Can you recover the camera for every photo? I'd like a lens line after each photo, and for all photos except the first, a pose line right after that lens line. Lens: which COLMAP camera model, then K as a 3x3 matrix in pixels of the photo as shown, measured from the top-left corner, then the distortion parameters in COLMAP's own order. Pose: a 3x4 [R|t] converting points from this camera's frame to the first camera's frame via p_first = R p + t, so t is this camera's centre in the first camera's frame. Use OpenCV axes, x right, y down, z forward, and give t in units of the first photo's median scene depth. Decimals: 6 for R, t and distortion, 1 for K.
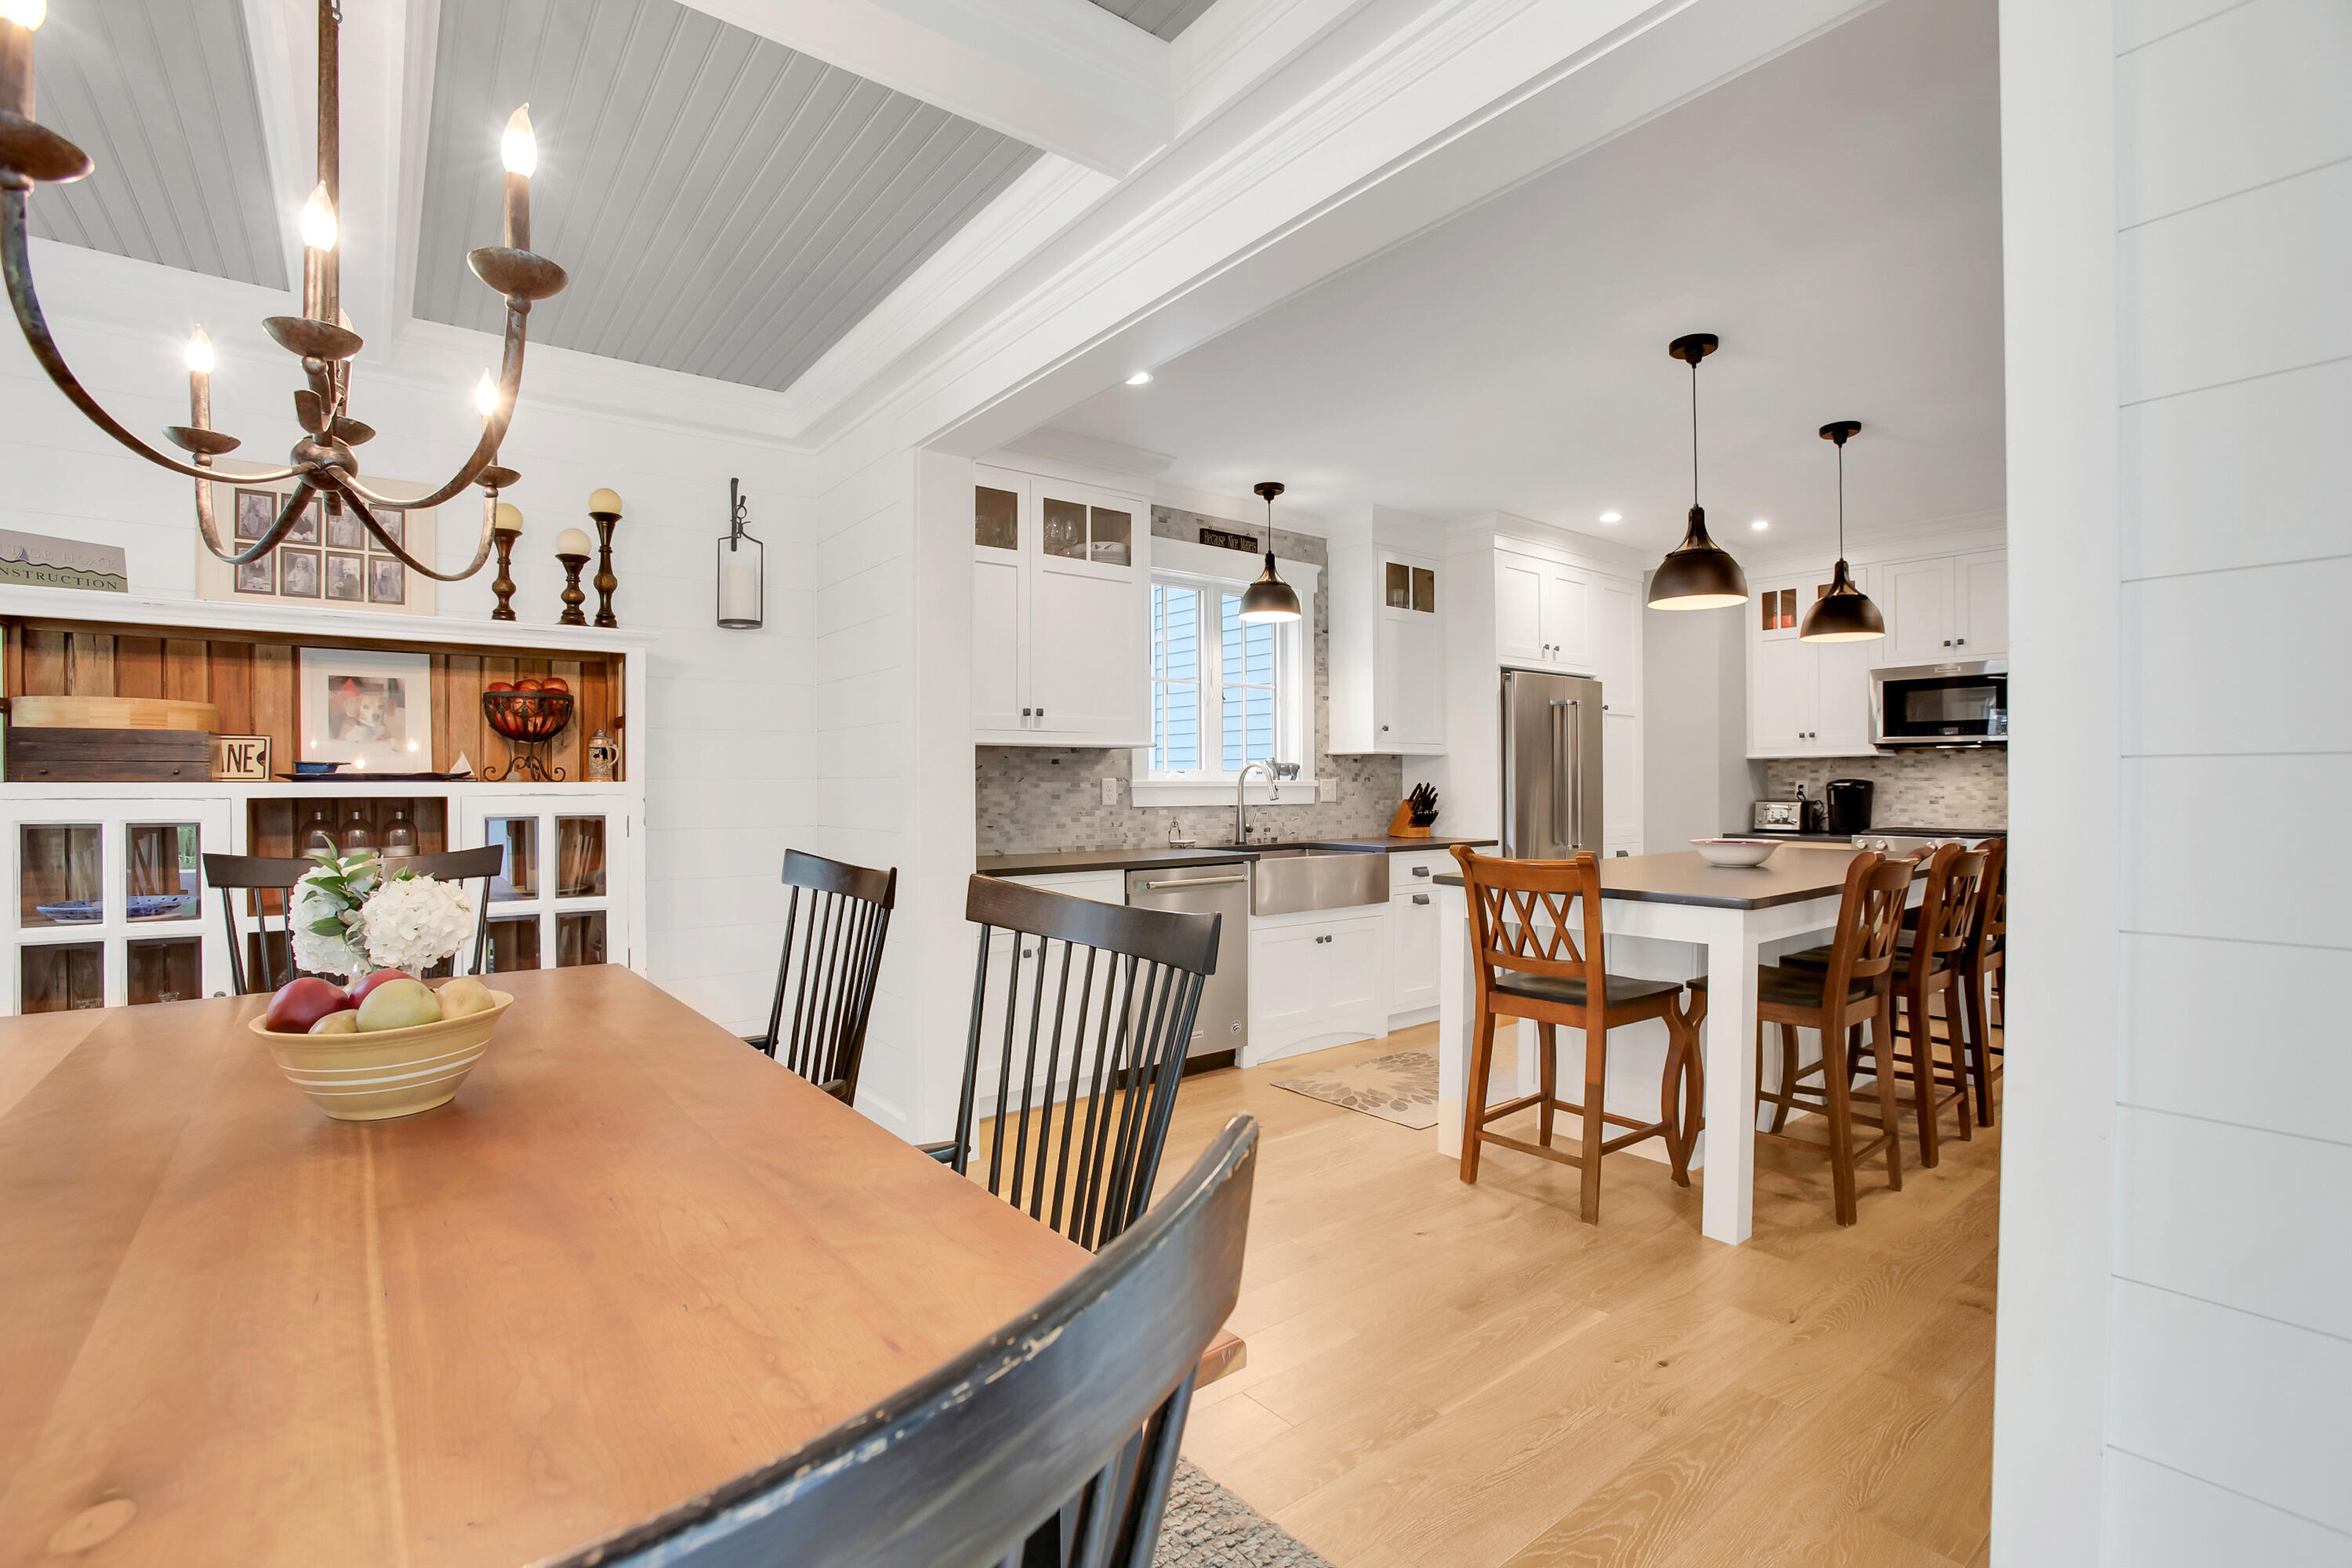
lens RADIAL K [[1073.3, 0, 1179.2], [0, 1073.3, 803.9], [0, 0, 1]] dist [-0.087837, 0.044802]
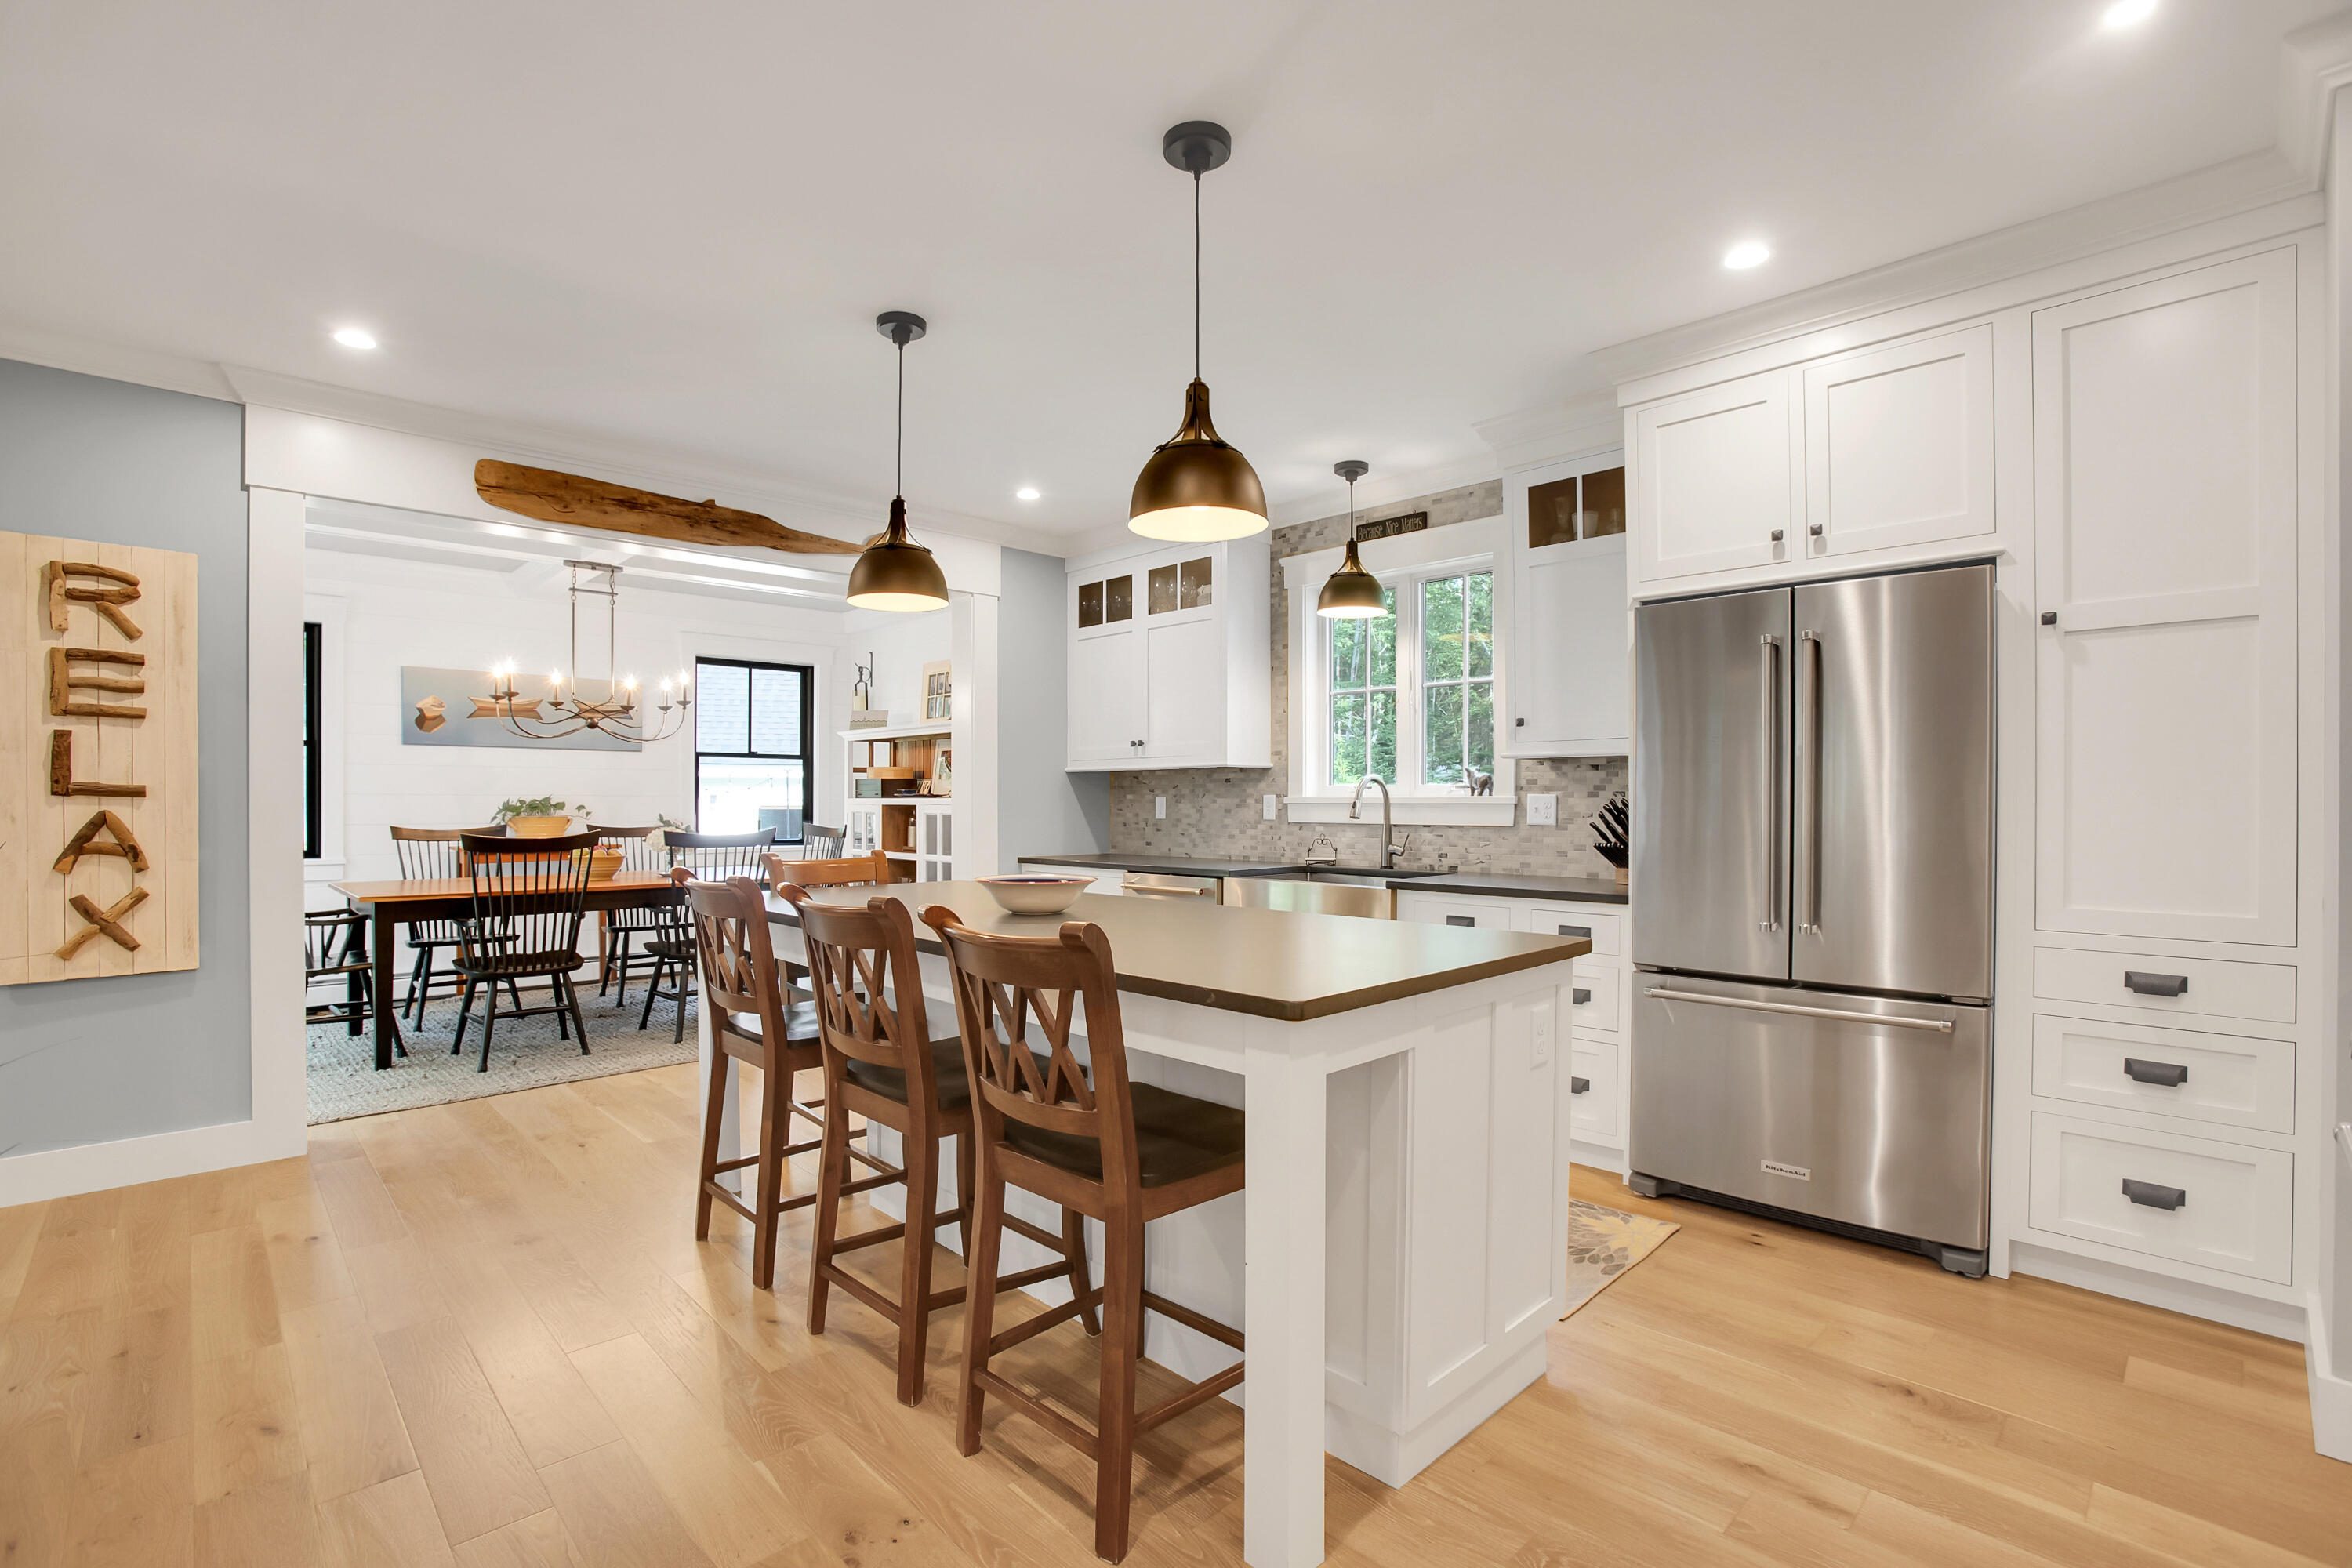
lens RADIAL K [[1073.3, 0, 1179.2], [0, 1073.3, 803.9], [0, 0, 1]] dist [-0.087837, 0.044802]
pose [[0.119758, 0.008975, -0.992763, 0.933664], [-0.014350, 0.999870, 0.007308, -0.020126], [0.992699, 0.013371, 0.119871, 0.741630]]
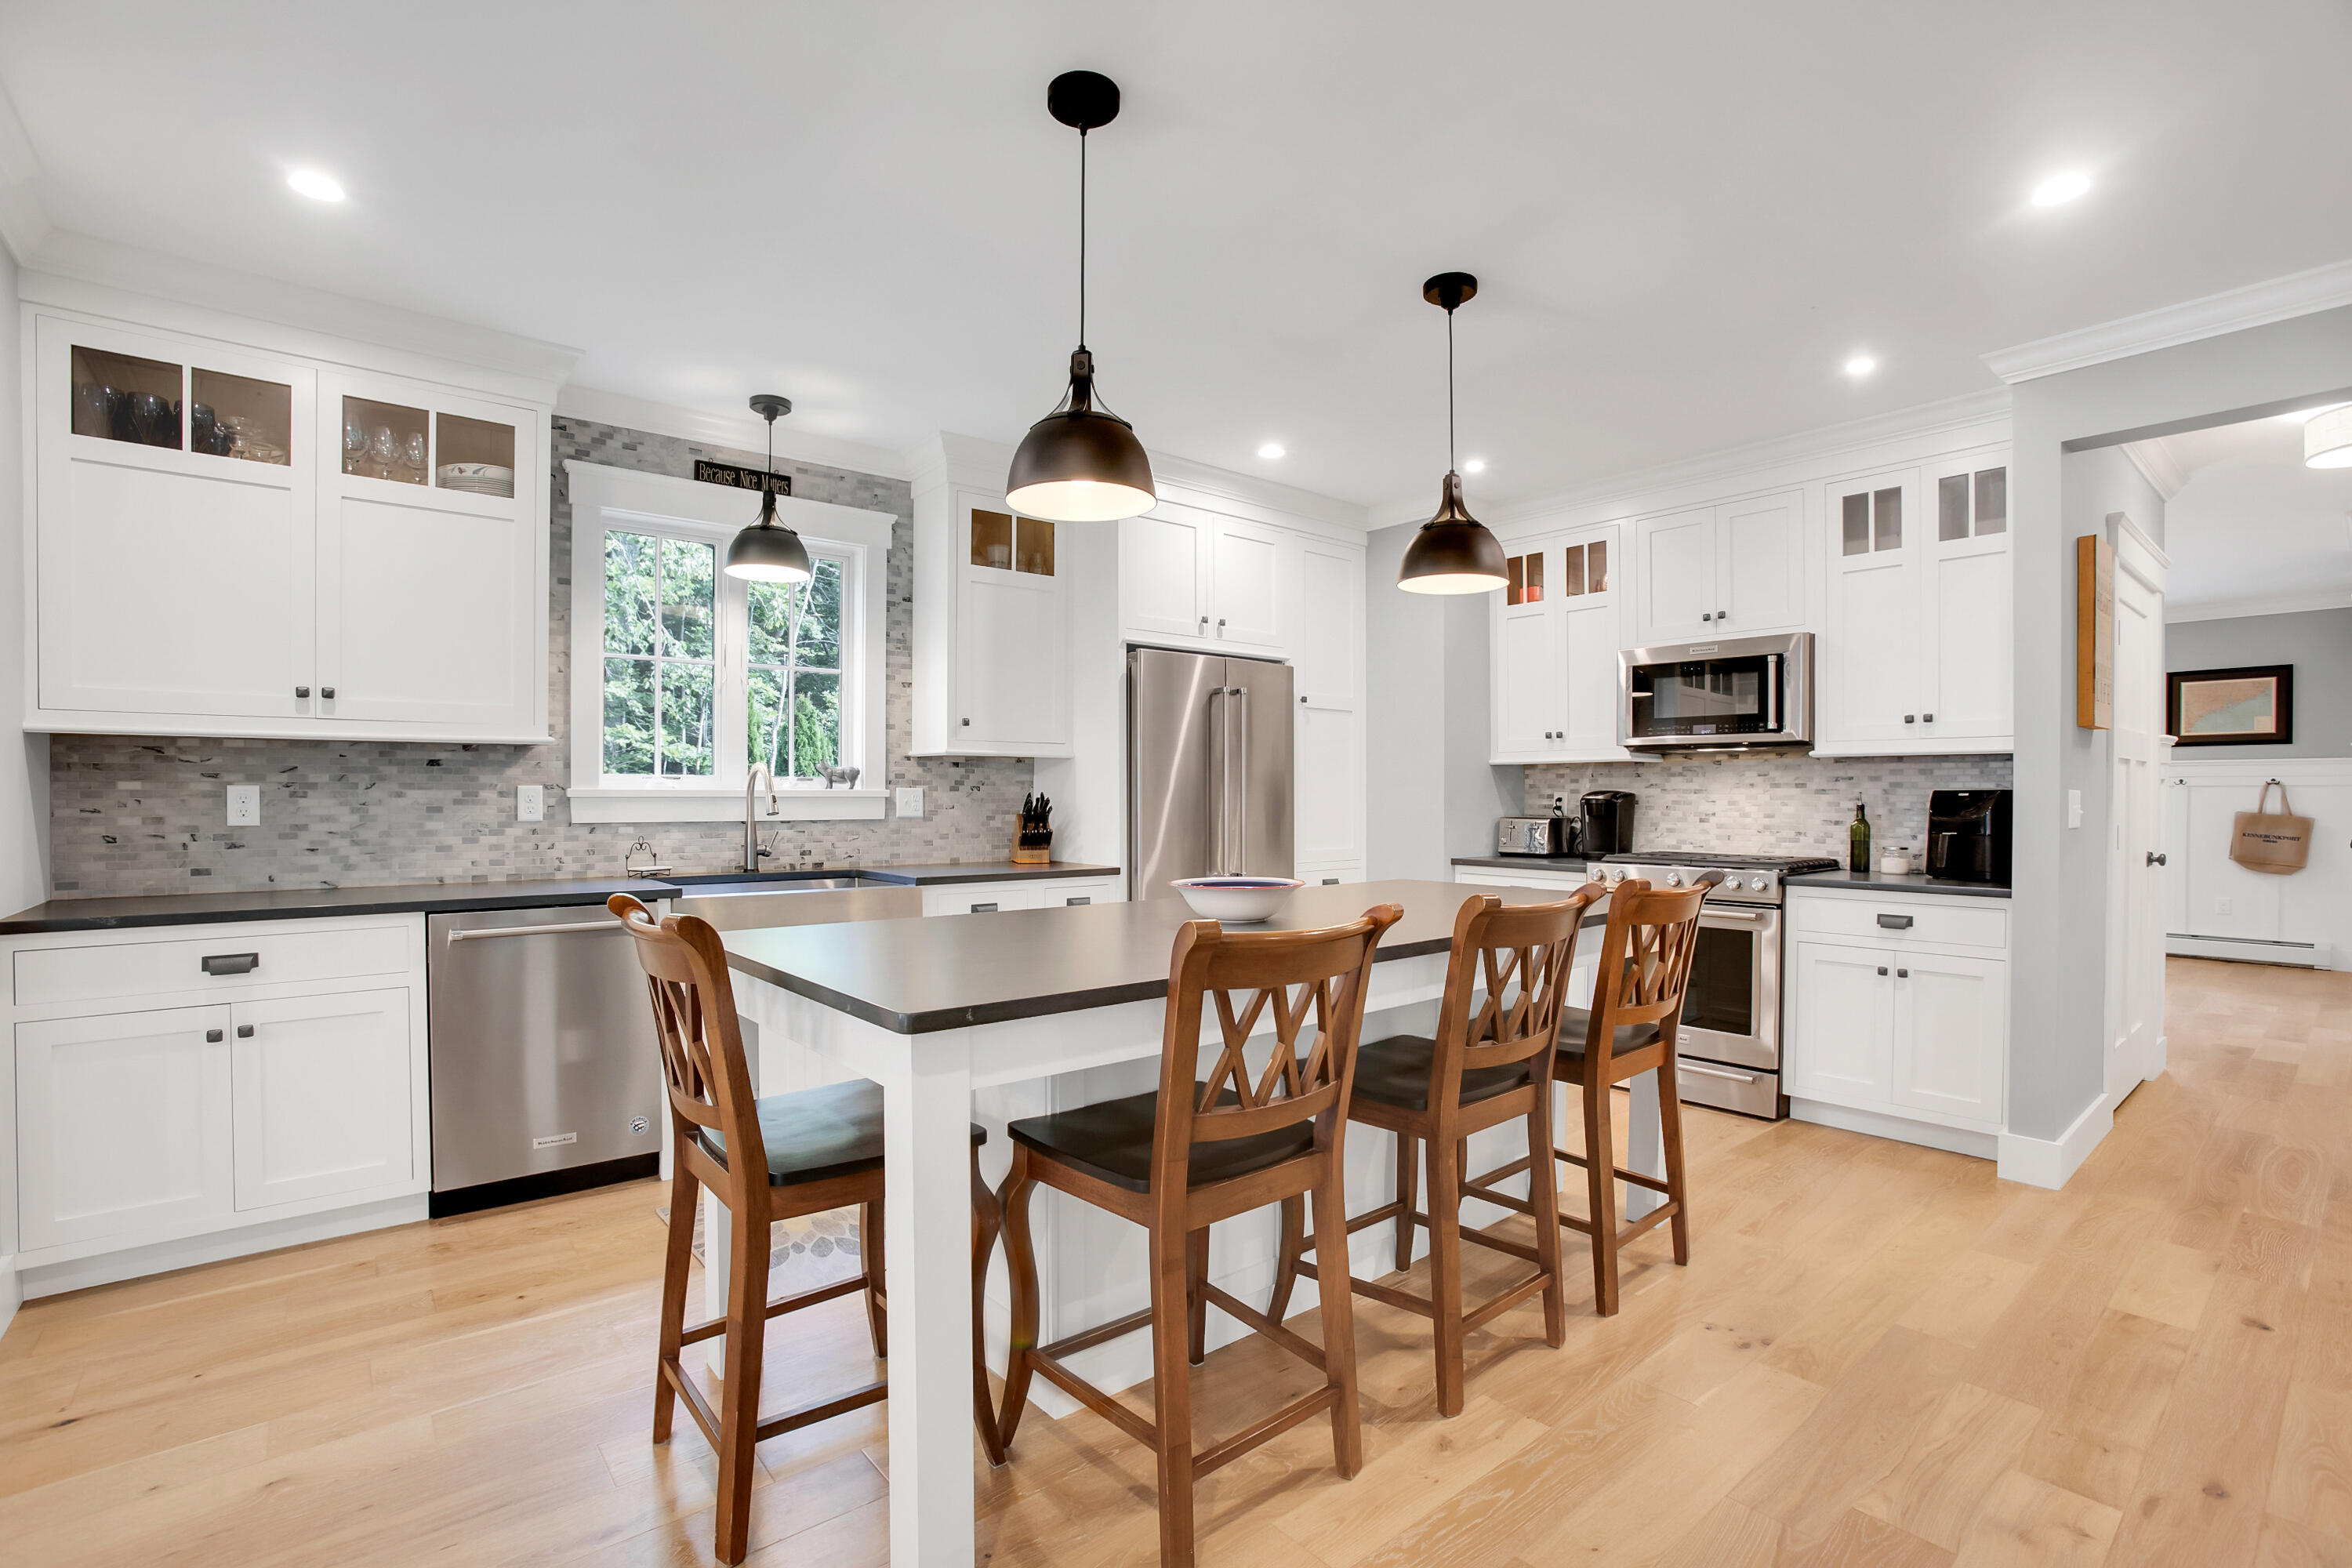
lens RADIAL K [[1073.3, 0, 1179.2], [0, 1073.3, 803.9], [0, 0, 1]] dist [-0.087837, 0.044802]
pose [[0.999520, 0.004842, 0.030593, 0.348466], [-0.004578, 0.999952, -0.008685, -0.006121], [-0.030633, 0.008540, 0.999494, 0.240028]]
